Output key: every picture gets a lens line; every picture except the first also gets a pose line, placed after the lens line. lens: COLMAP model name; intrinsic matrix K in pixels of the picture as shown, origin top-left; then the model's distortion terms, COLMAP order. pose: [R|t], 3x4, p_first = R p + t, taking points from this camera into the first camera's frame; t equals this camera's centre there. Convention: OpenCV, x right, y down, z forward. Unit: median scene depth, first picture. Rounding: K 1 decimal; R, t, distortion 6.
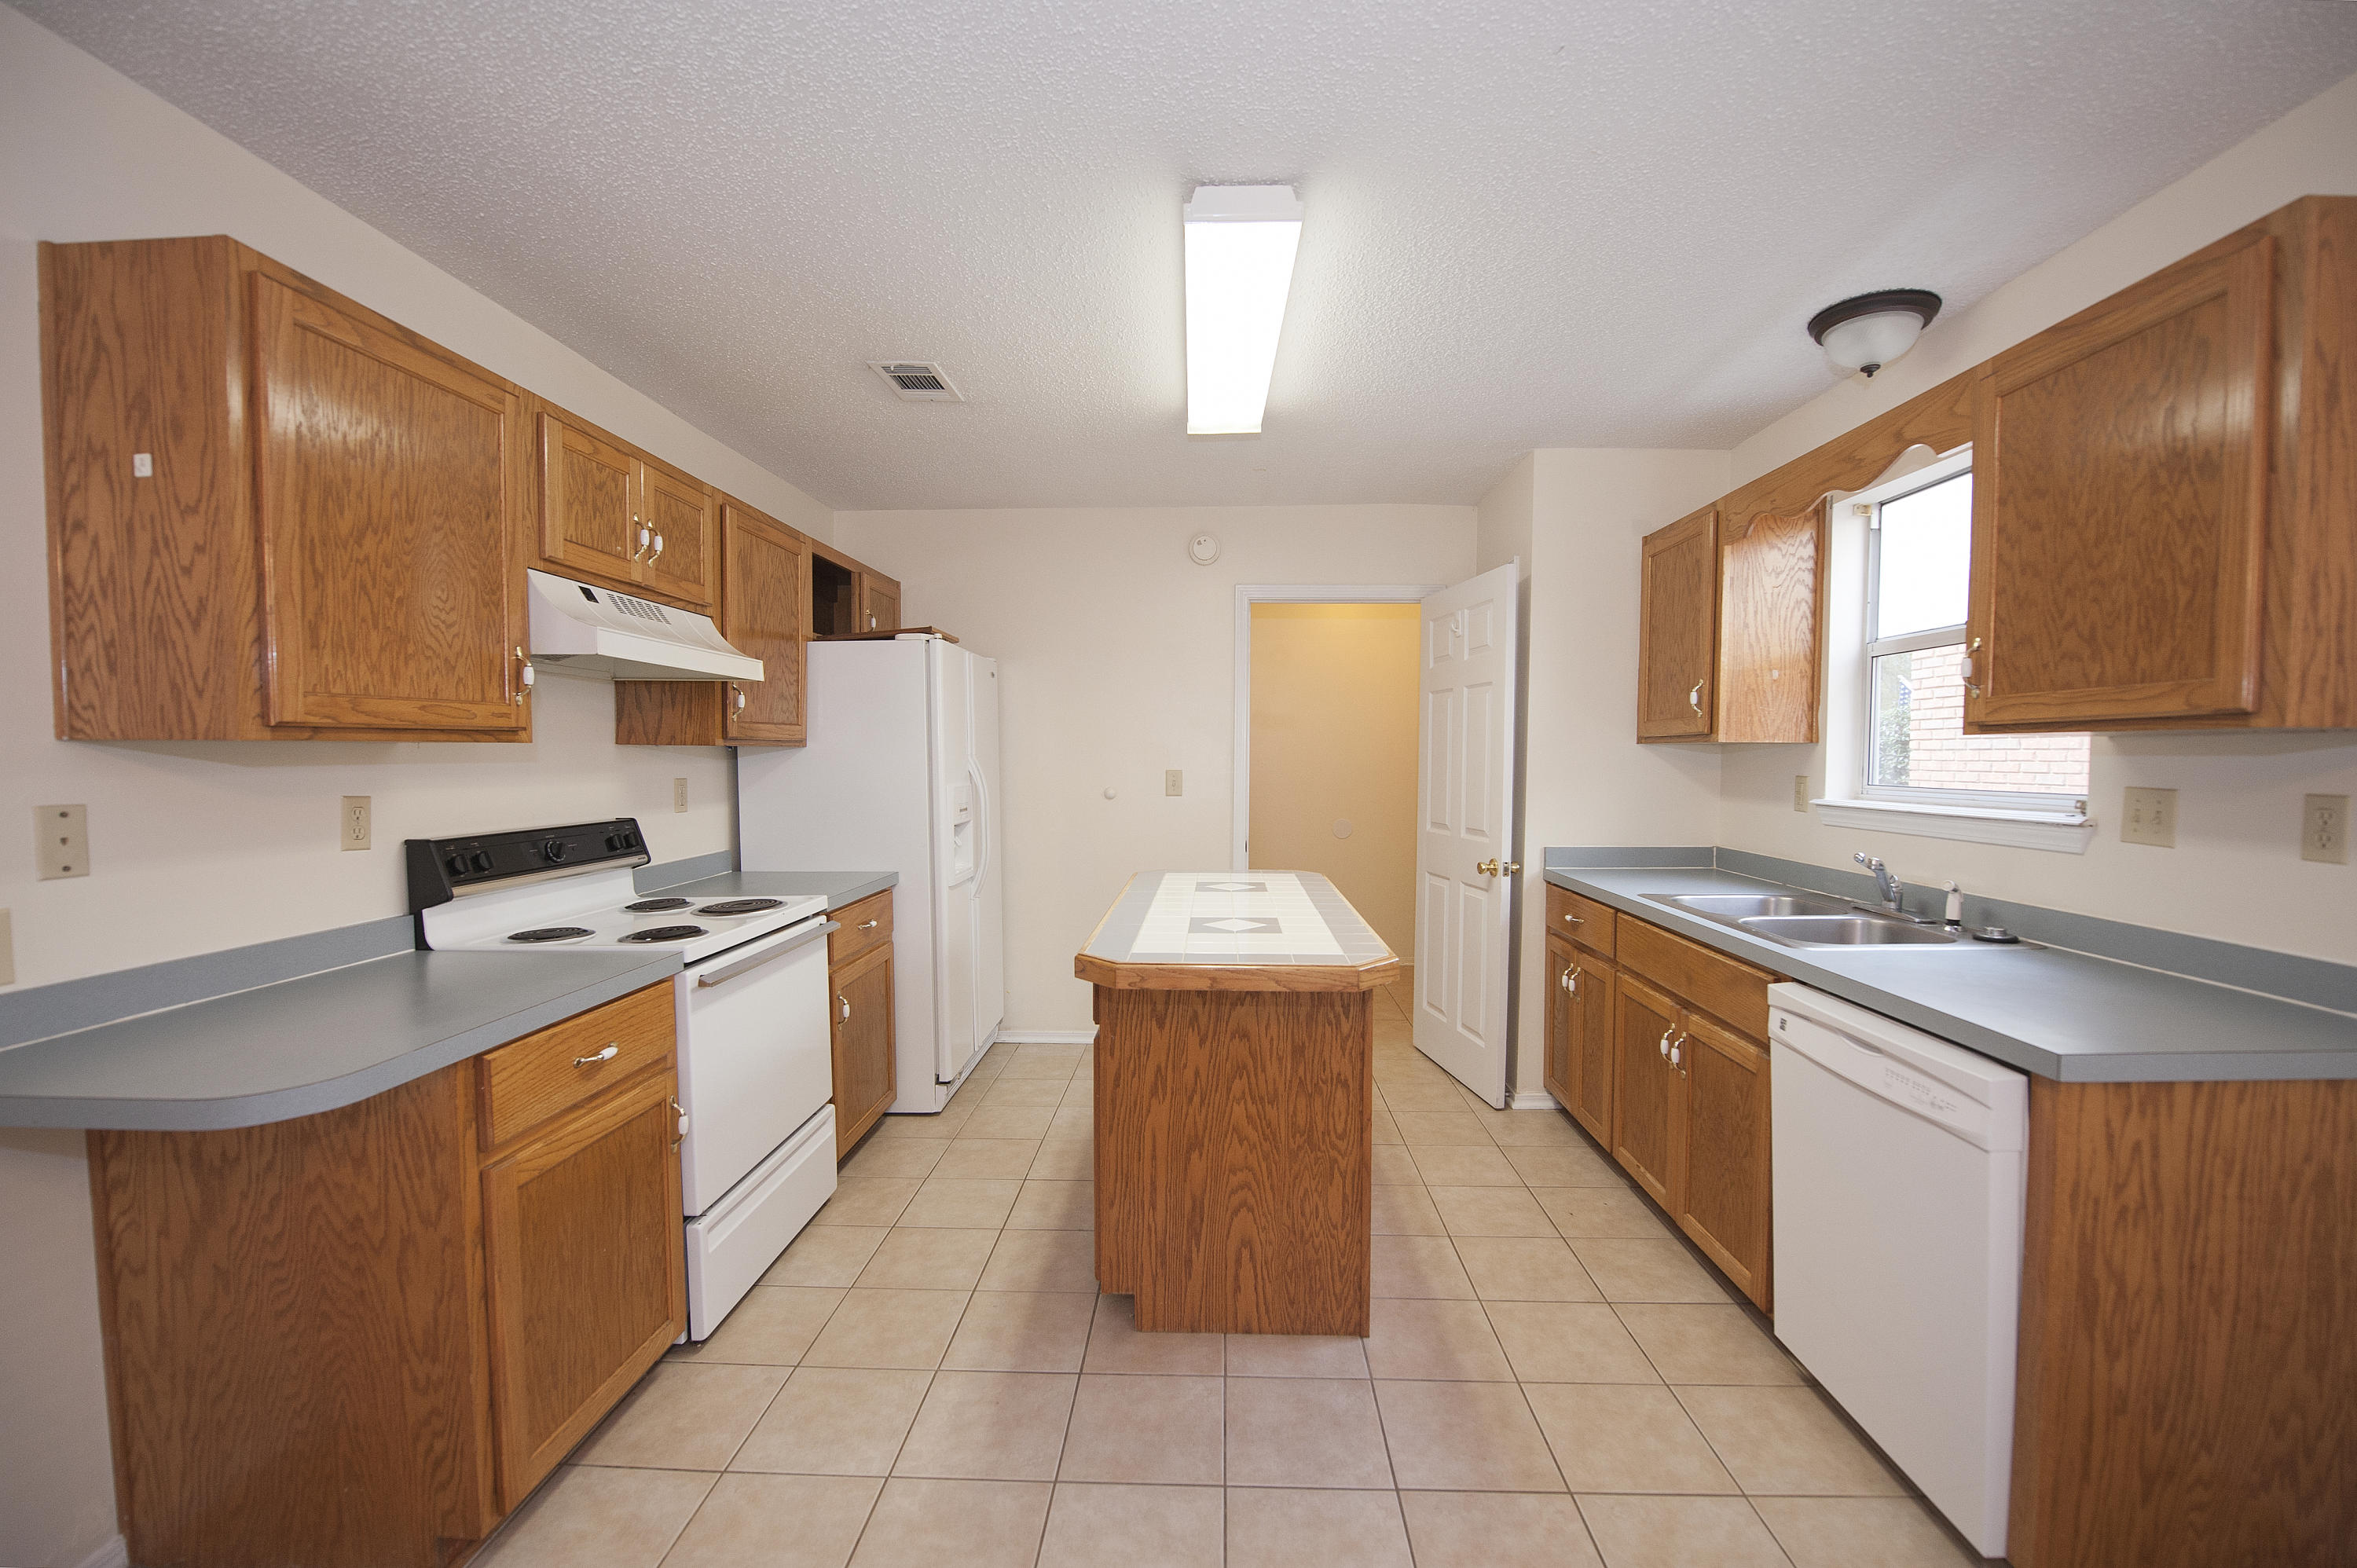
lens RADIAL K [[958.2, 0, 1180.2], [0, 958.2, 796.3], [0, 0, 1]] dist [-0.017397, -0.000897]
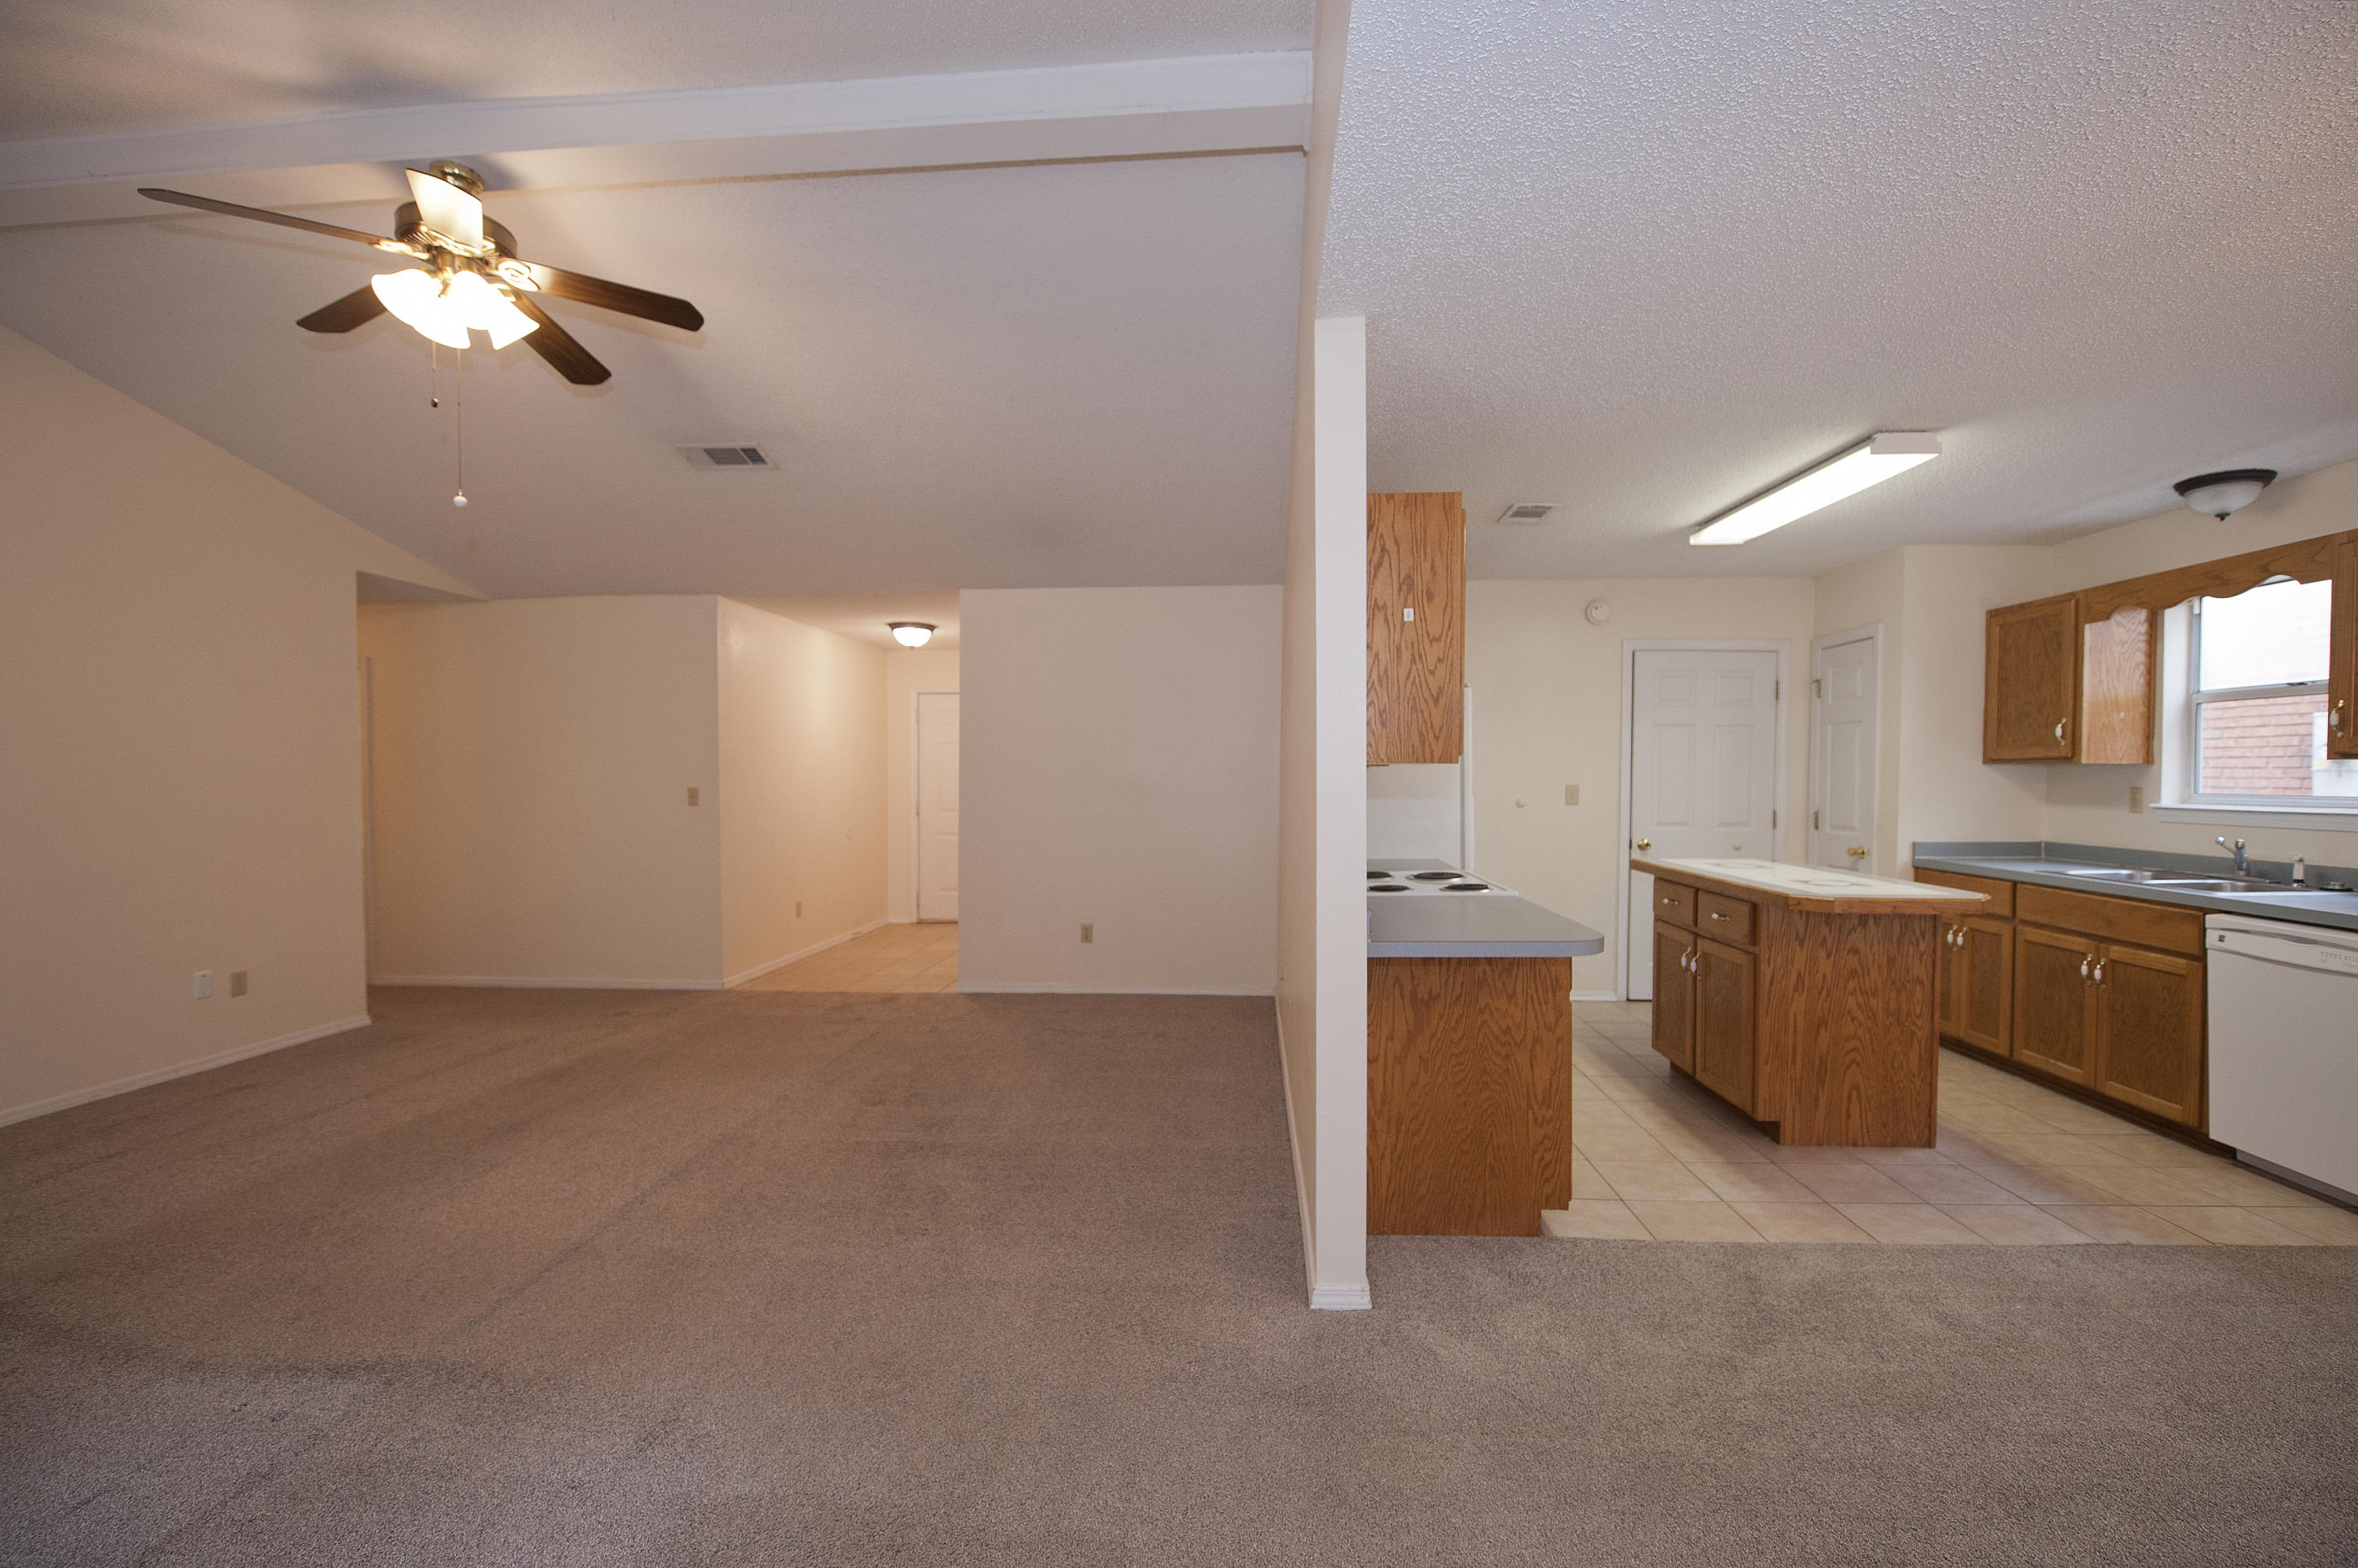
lens RADIAL K [[963.5, 0, 1185.7], [0, 963.5, 797.7], [0, 0, 1]] dist [-0.018705, -0.001381]
pose [[0.999553, -0.000099, -0.029893, -0.978889], [-0.000473, 0.999817, -0.019103, 0.028442], [0.029889, 0.019108, 0.999371, -0.593358]]
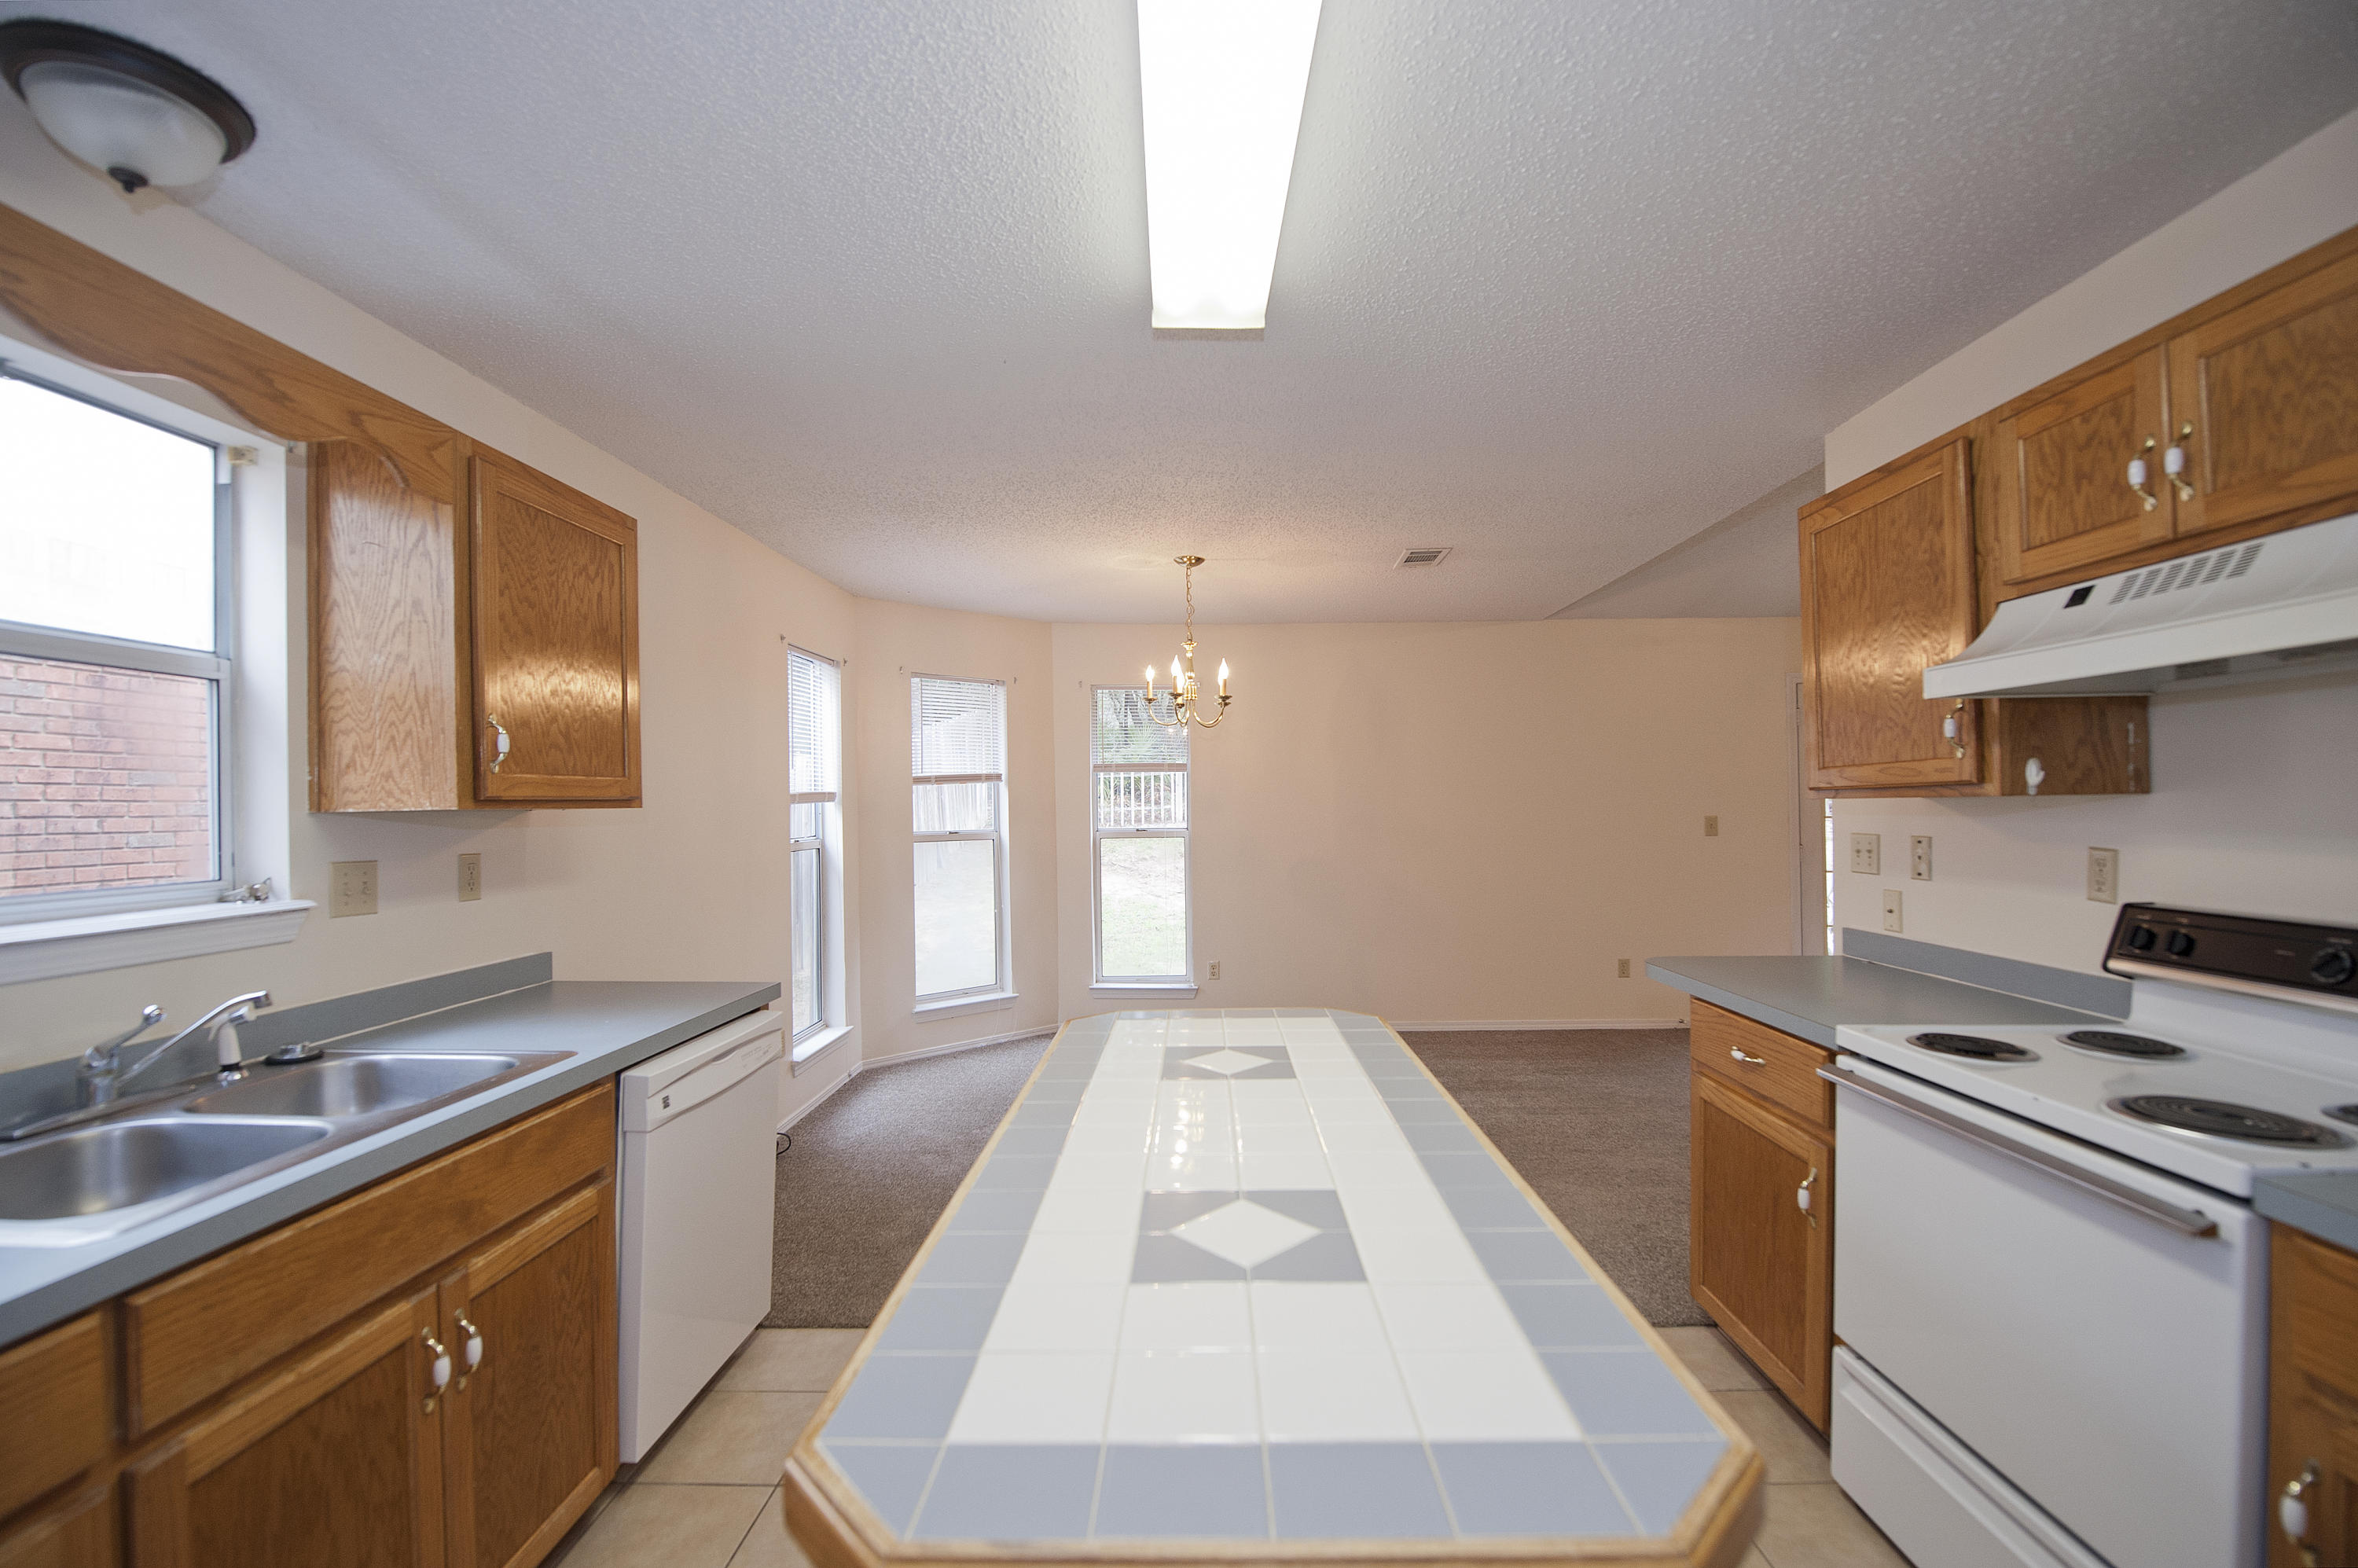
lens RADIAL K [[963.5, 0, 1185.7], [0, 963.5, 797.7], [0, 0, 1]] dist [-0.018705, -0.001381]
pose [[-0.999646, 0.013416, -0.022987, 0.106493], [0.012595, 0.999291, 0.035492, -0.092188], [0.023447, 0.035190, -0.999106, 1.799041]]
